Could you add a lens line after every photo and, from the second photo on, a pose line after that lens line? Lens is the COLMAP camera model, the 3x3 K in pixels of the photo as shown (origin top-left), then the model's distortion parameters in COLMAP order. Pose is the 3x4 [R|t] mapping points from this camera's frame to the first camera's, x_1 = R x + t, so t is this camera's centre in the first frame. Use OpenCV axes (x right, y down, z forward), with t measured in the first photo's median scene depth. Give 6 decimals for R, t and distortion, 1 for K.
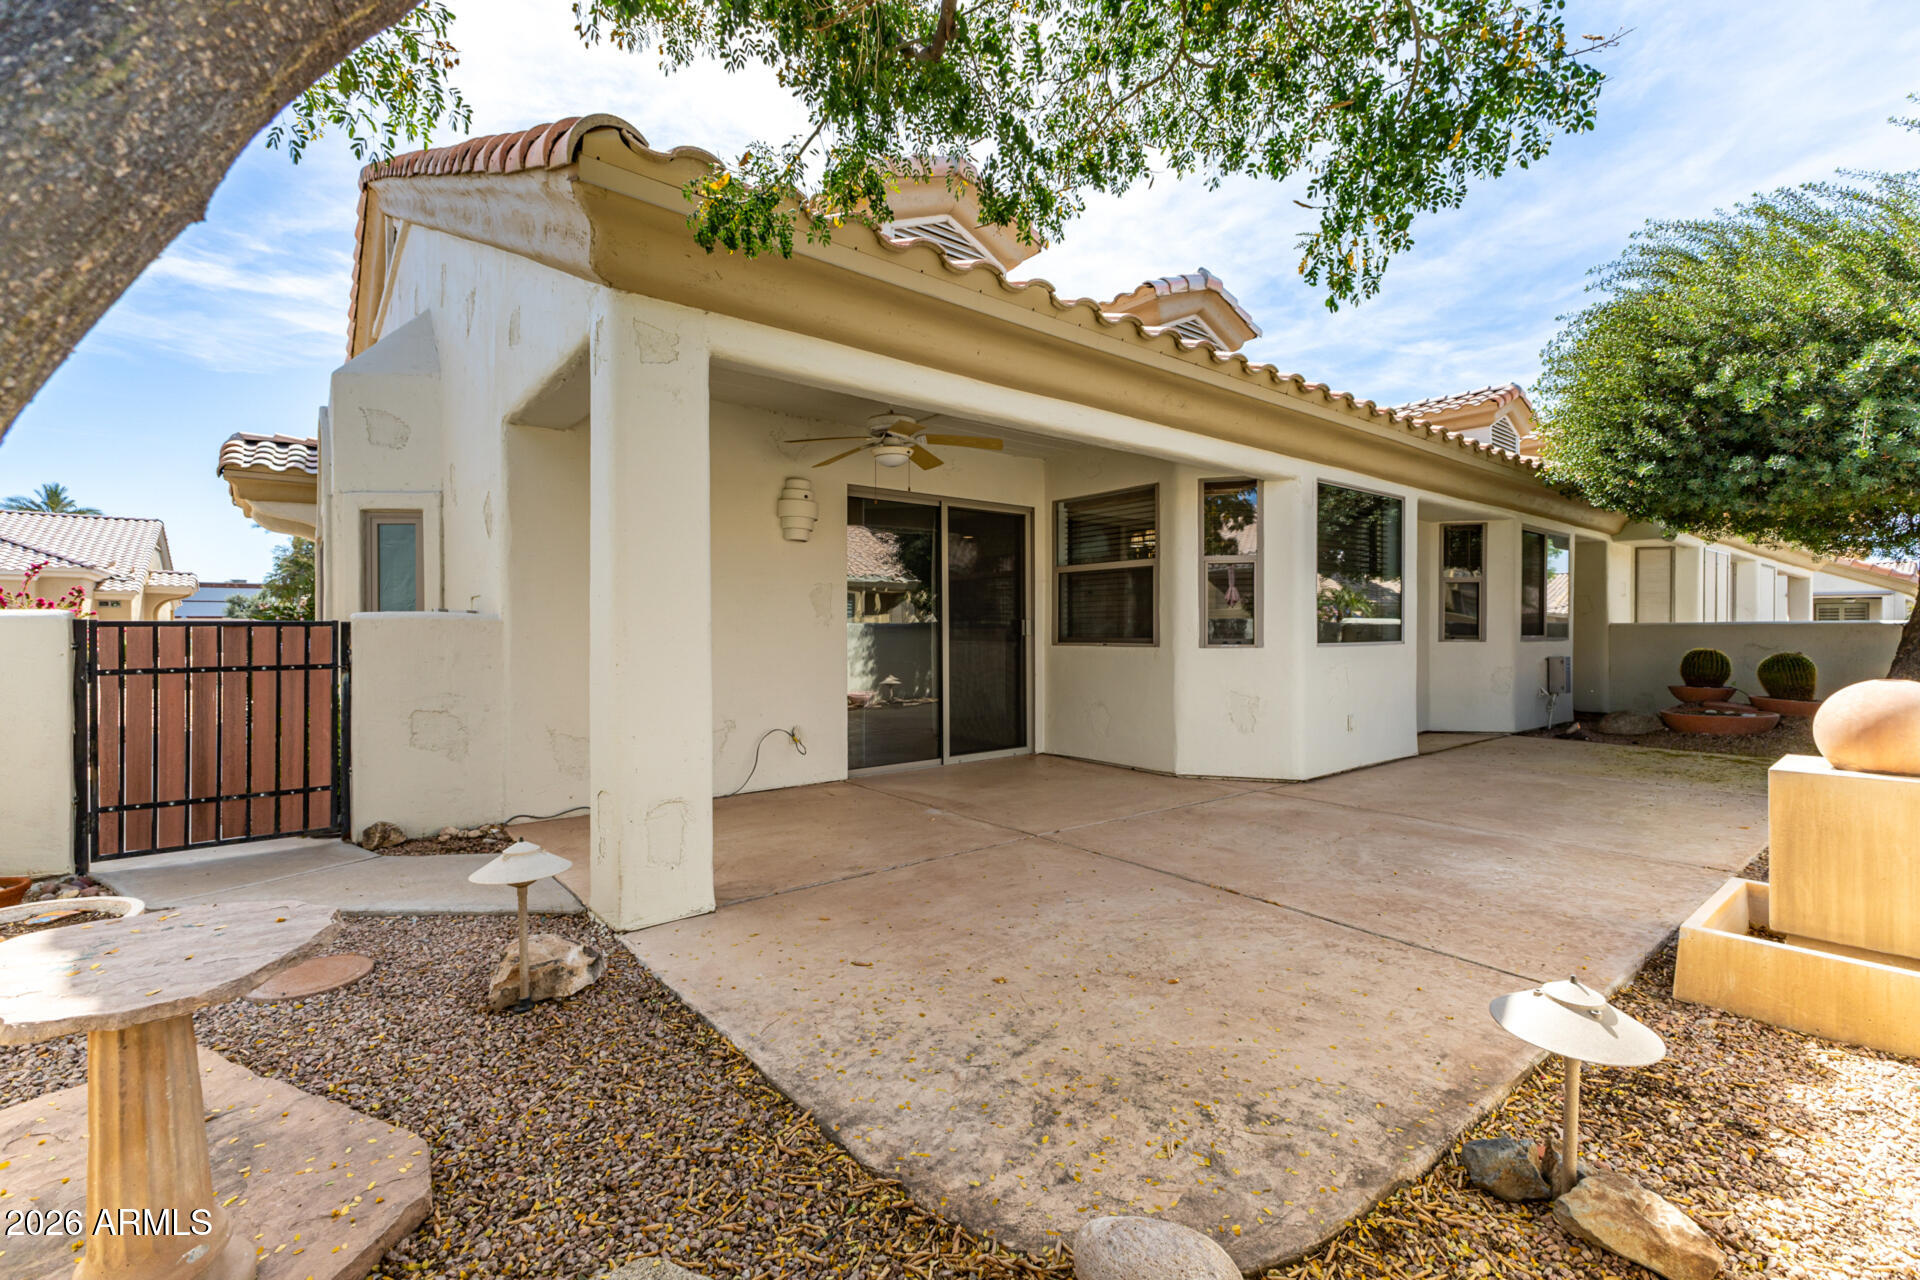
lens RADIAL K [[837.1, 0, 960.0], [0, 837.1, 640.0], [0, 0, 1]] dist [-0.000456, -0.000048]
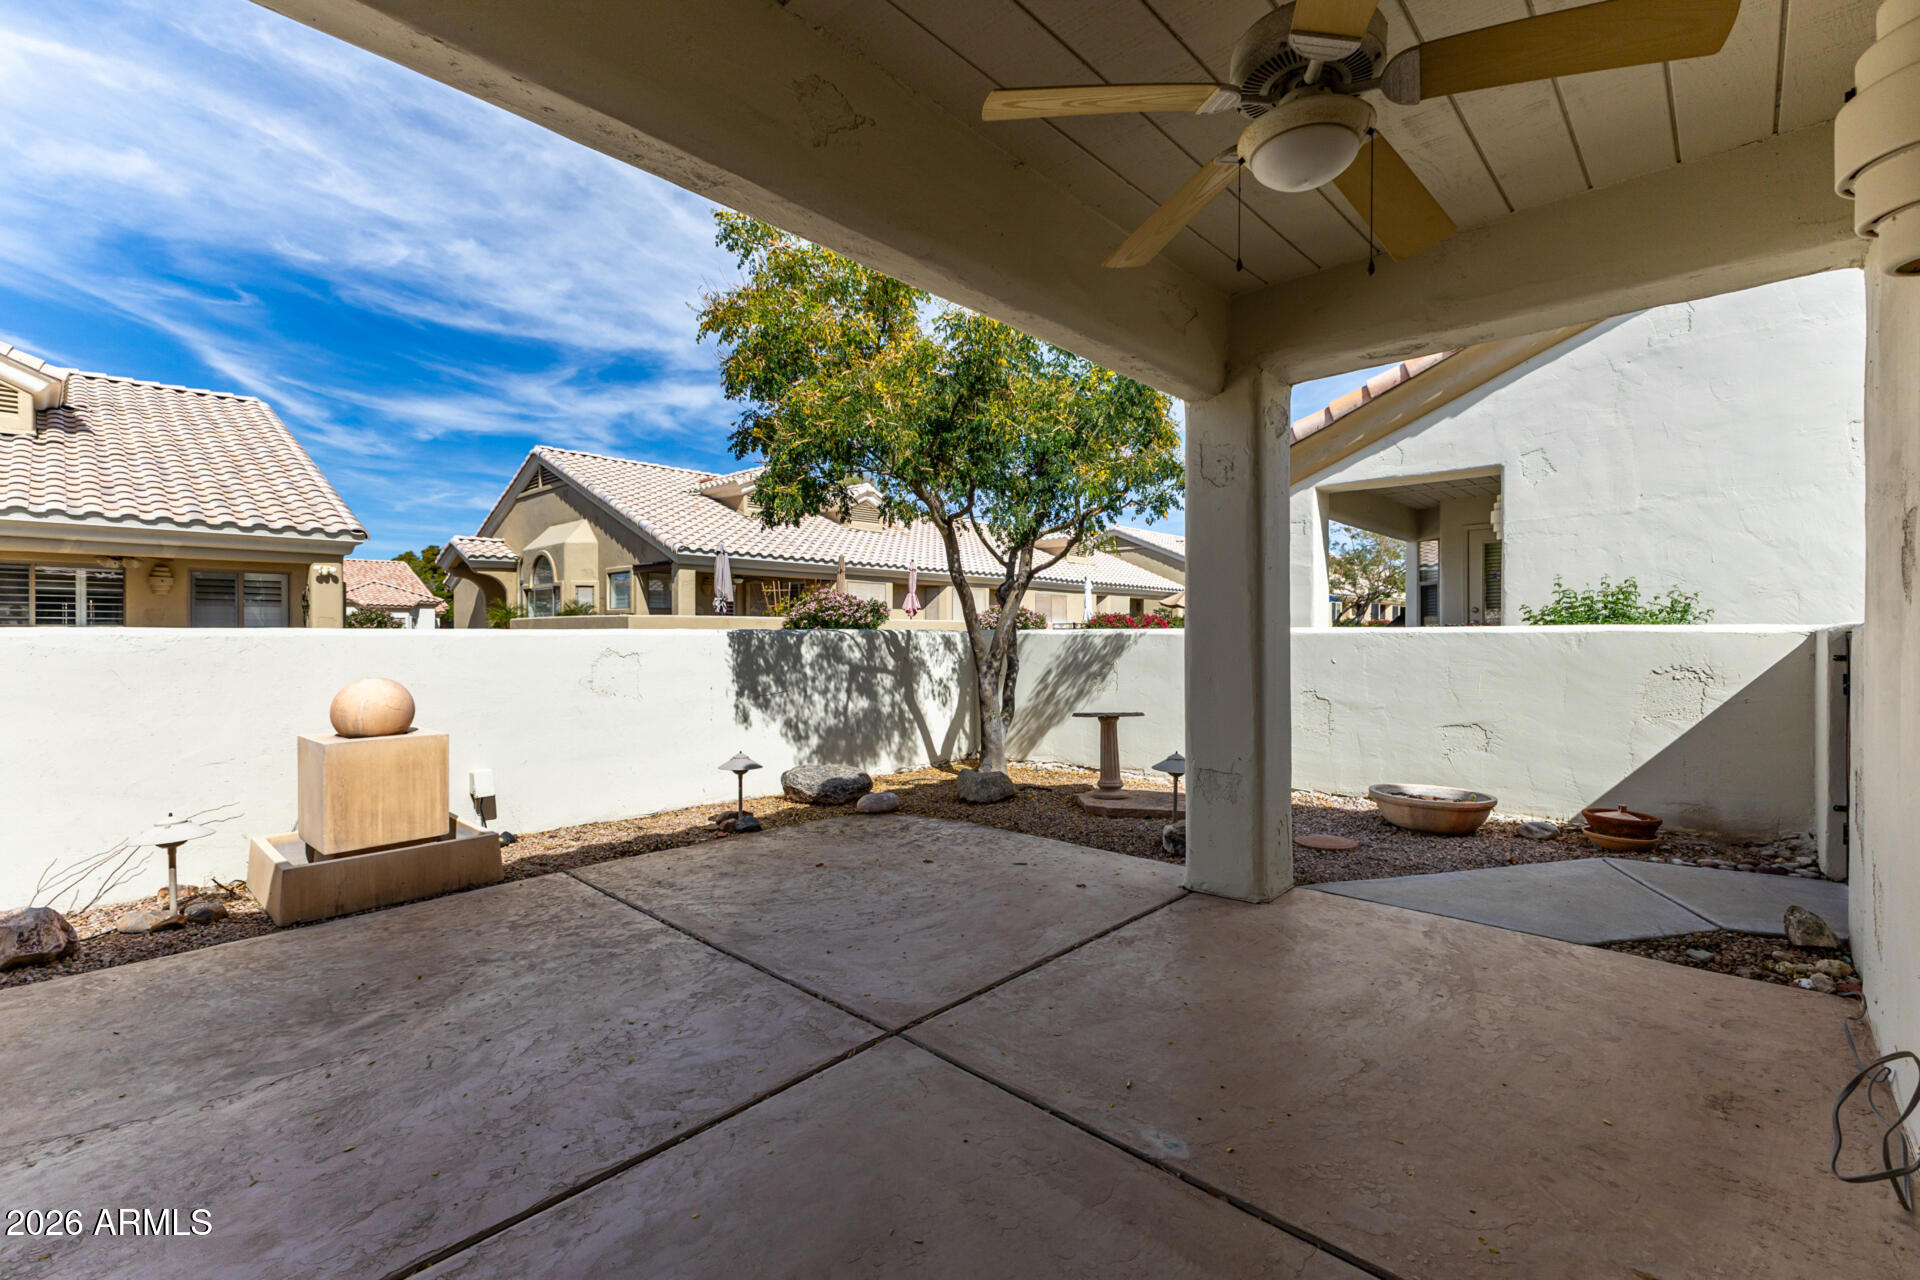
lens RADIAL K [[837.1, 0, 960.0], [0, 837.1, 640.0], [0, 0, 1]] dist [-0.000456, -0.000048]
pose [[-0.990051, 0.004646, -0.140635, 0.194967], [0.002178, 0.999841, 0.017699, -0.044783], [0.140695, 0.017216, -0.989903, 2.386678]]
